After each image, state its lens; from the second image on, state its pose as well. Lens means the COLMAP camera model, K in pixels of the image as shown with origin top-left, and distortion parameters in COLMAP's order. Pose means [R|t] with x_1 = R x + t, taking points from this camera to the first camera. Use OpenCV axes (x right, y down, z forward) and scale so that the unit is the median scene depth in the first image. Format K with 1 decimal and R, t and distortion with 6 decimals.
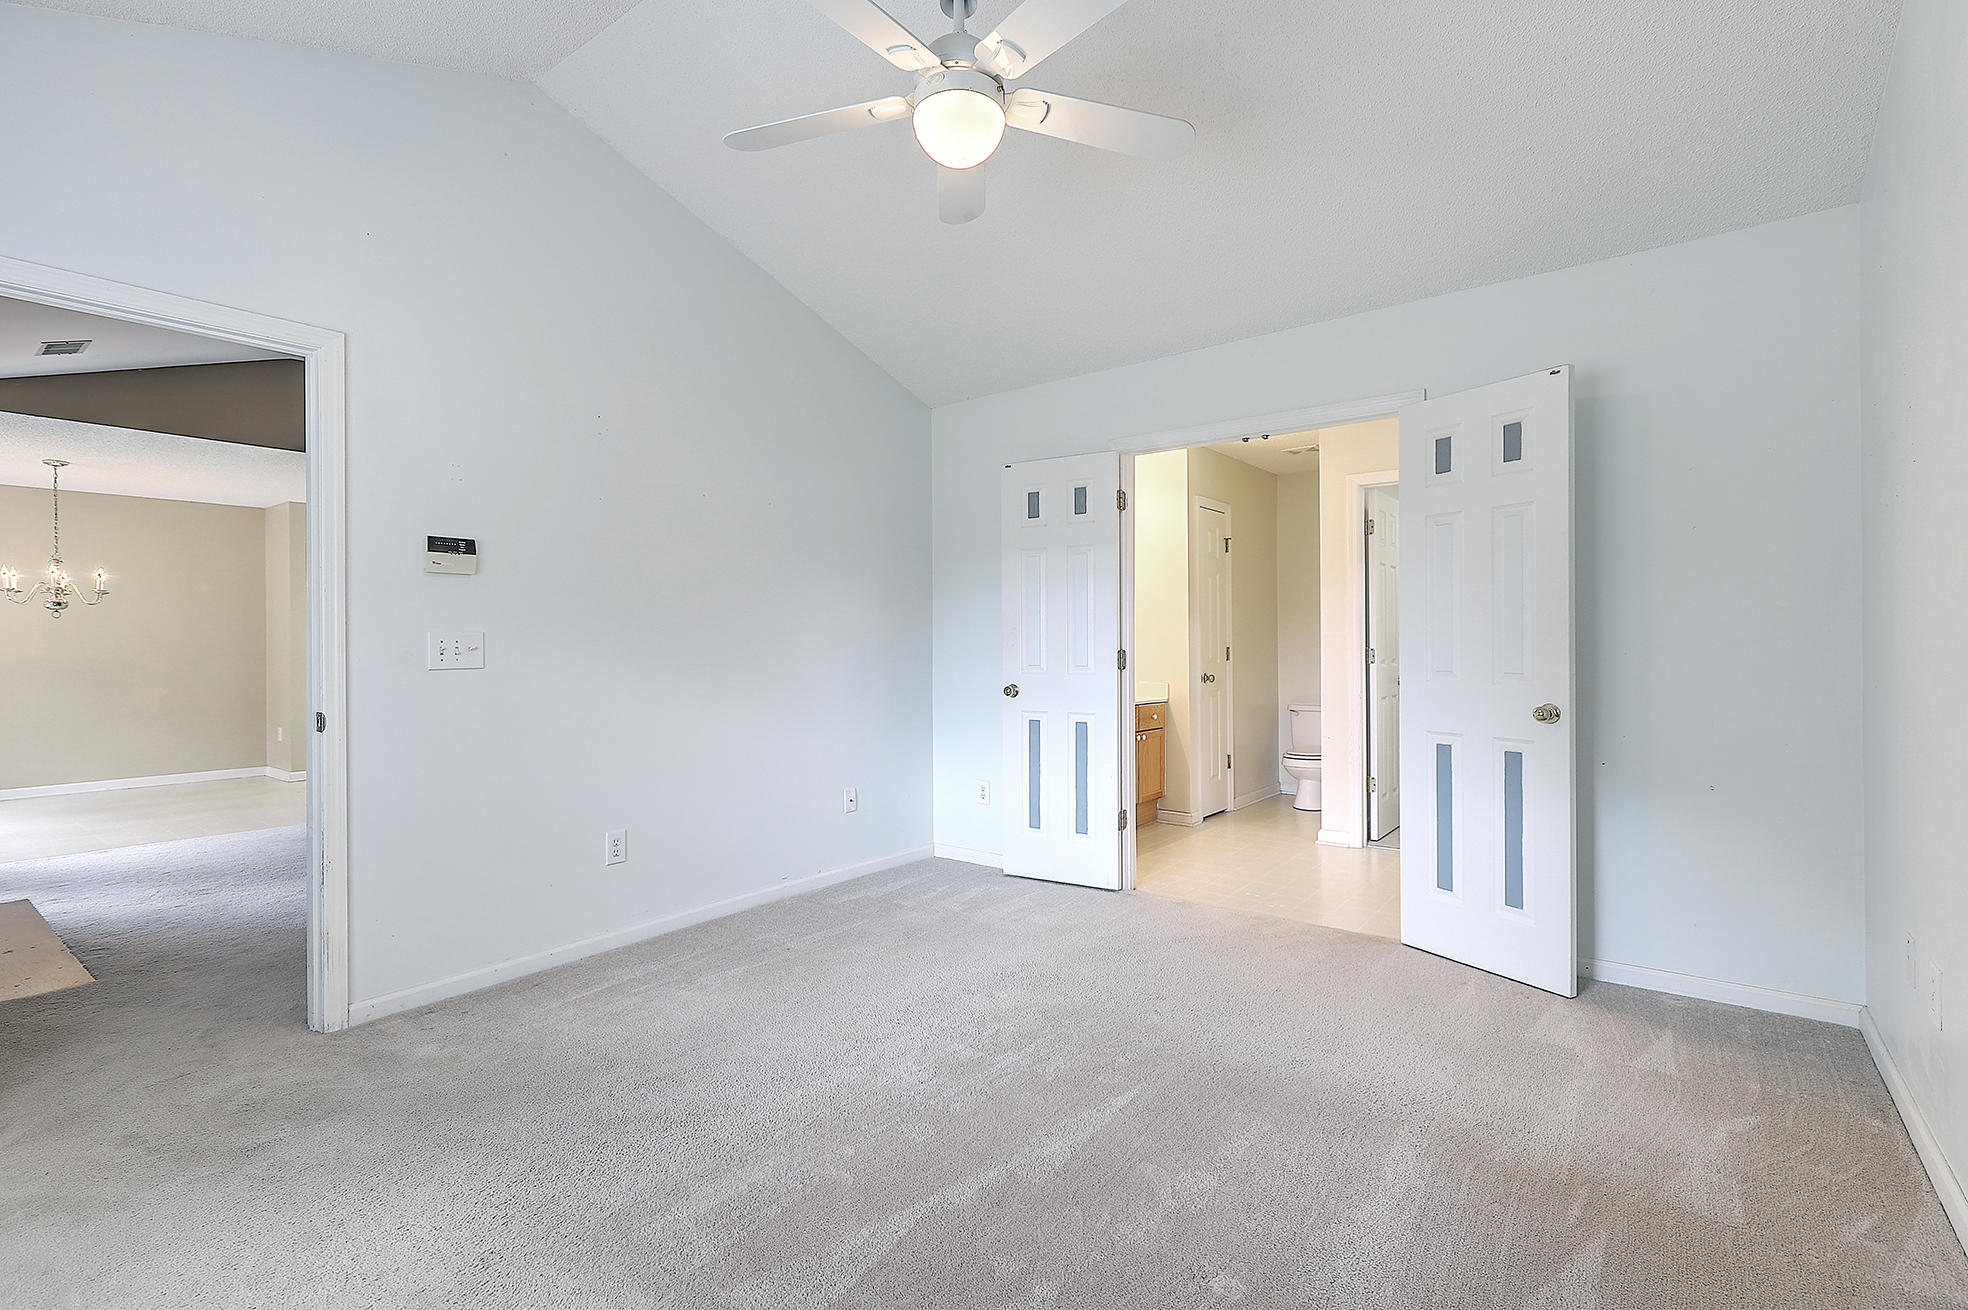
lens RADIAL K [[902.6, 0, 984.3], [0, 902.6, 635.5], [0, 0, 1]] dist [-0.001202, 0.000136]
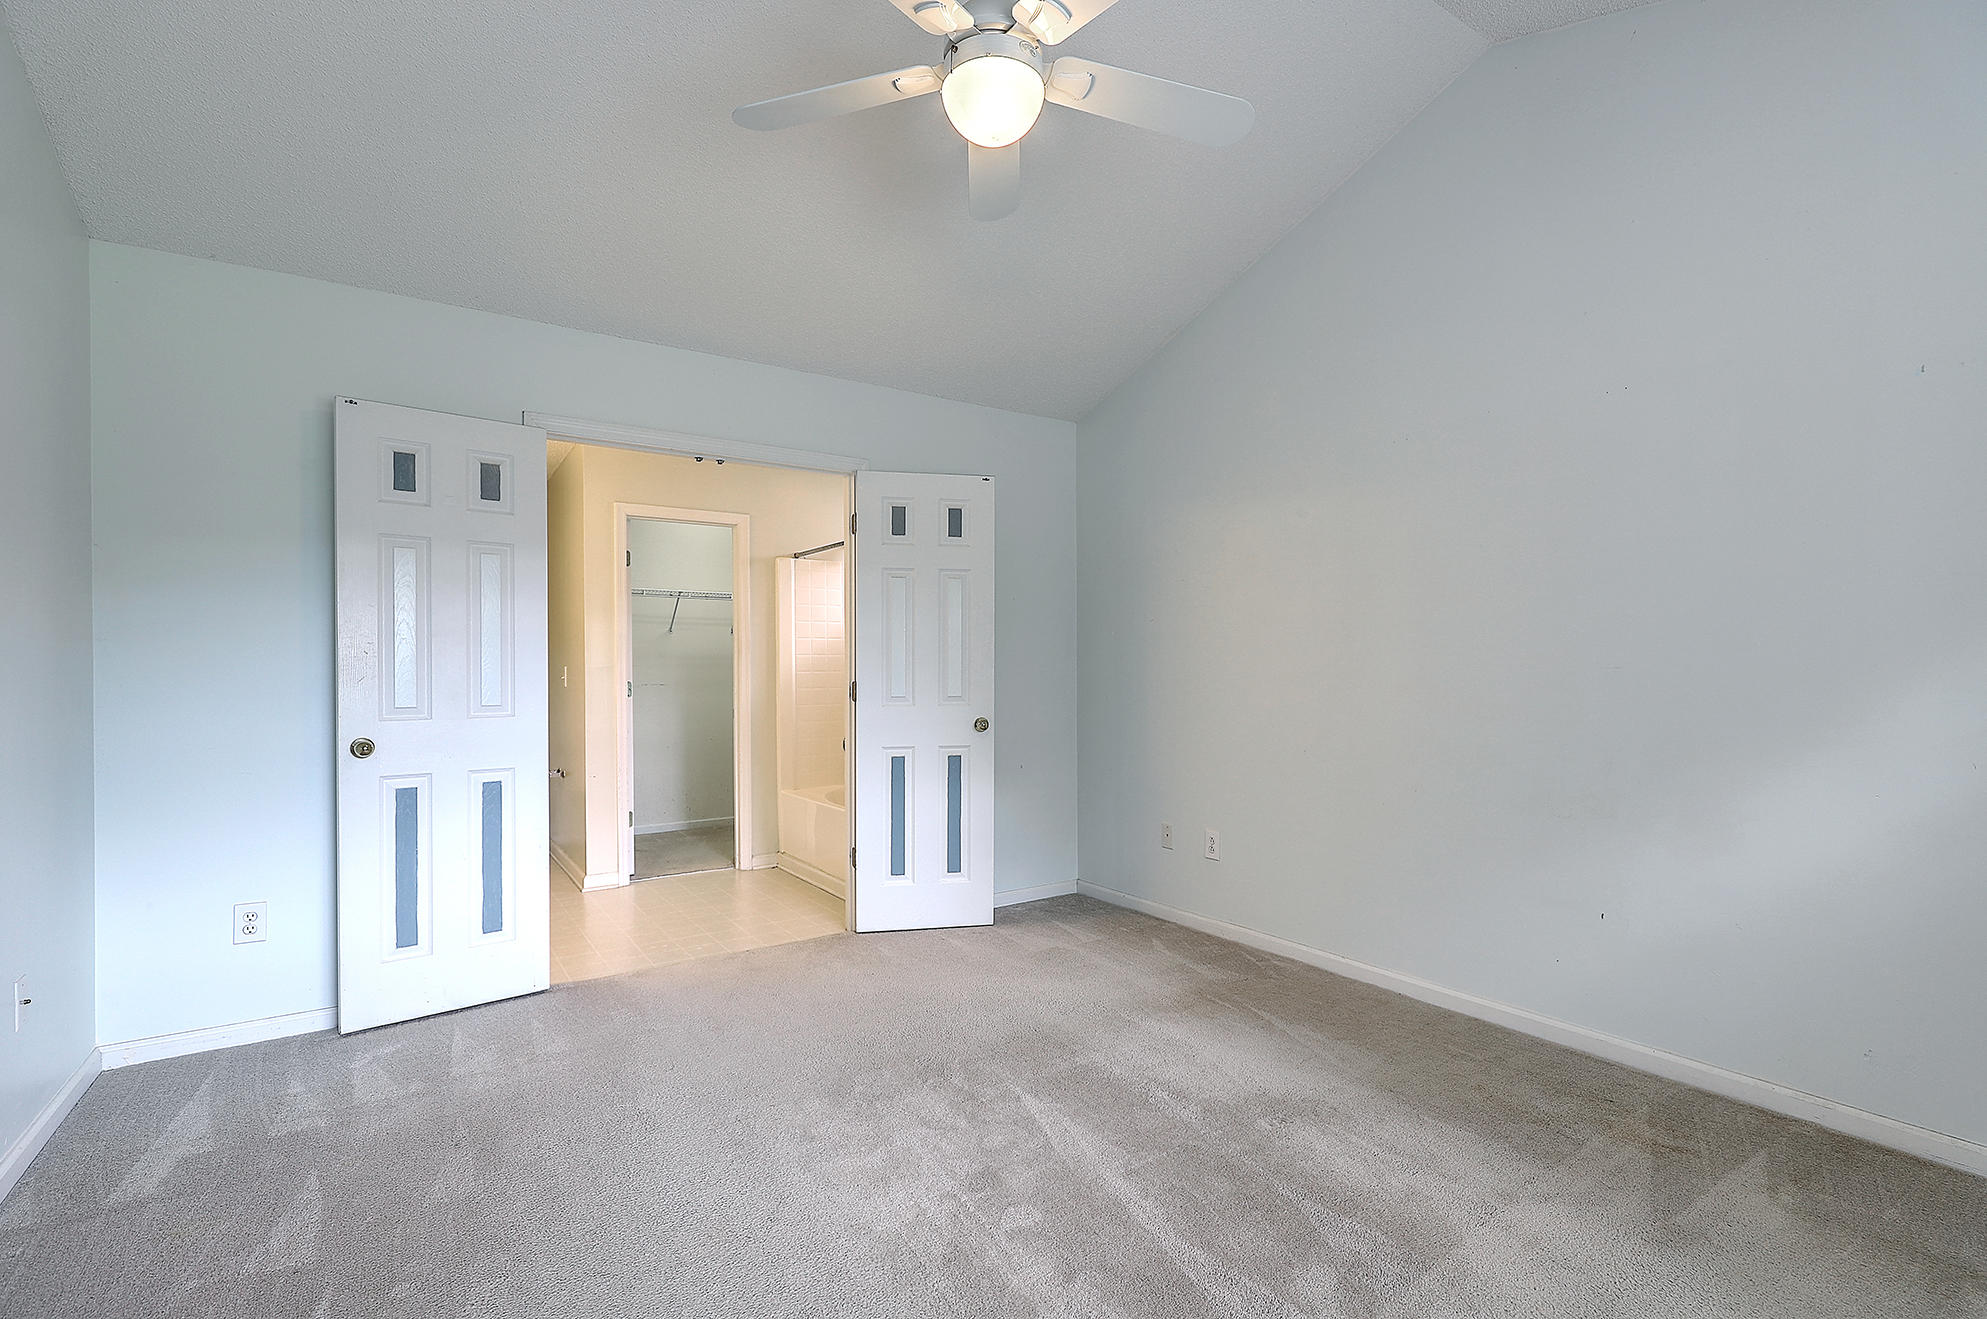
lens RADIAL K [[871.2, 0, 1038.3], [0, 871.2, 668.1], [0, 0, 1]] dist [-0.029508, -0.000146]
pose [[0.292526, 0.008382, 0.956221, -0.419523], [-0.003207, 0.999965, -0.007784, 0.006821], [-0.956252, -0.000790, 0.292543, 0.353393]]
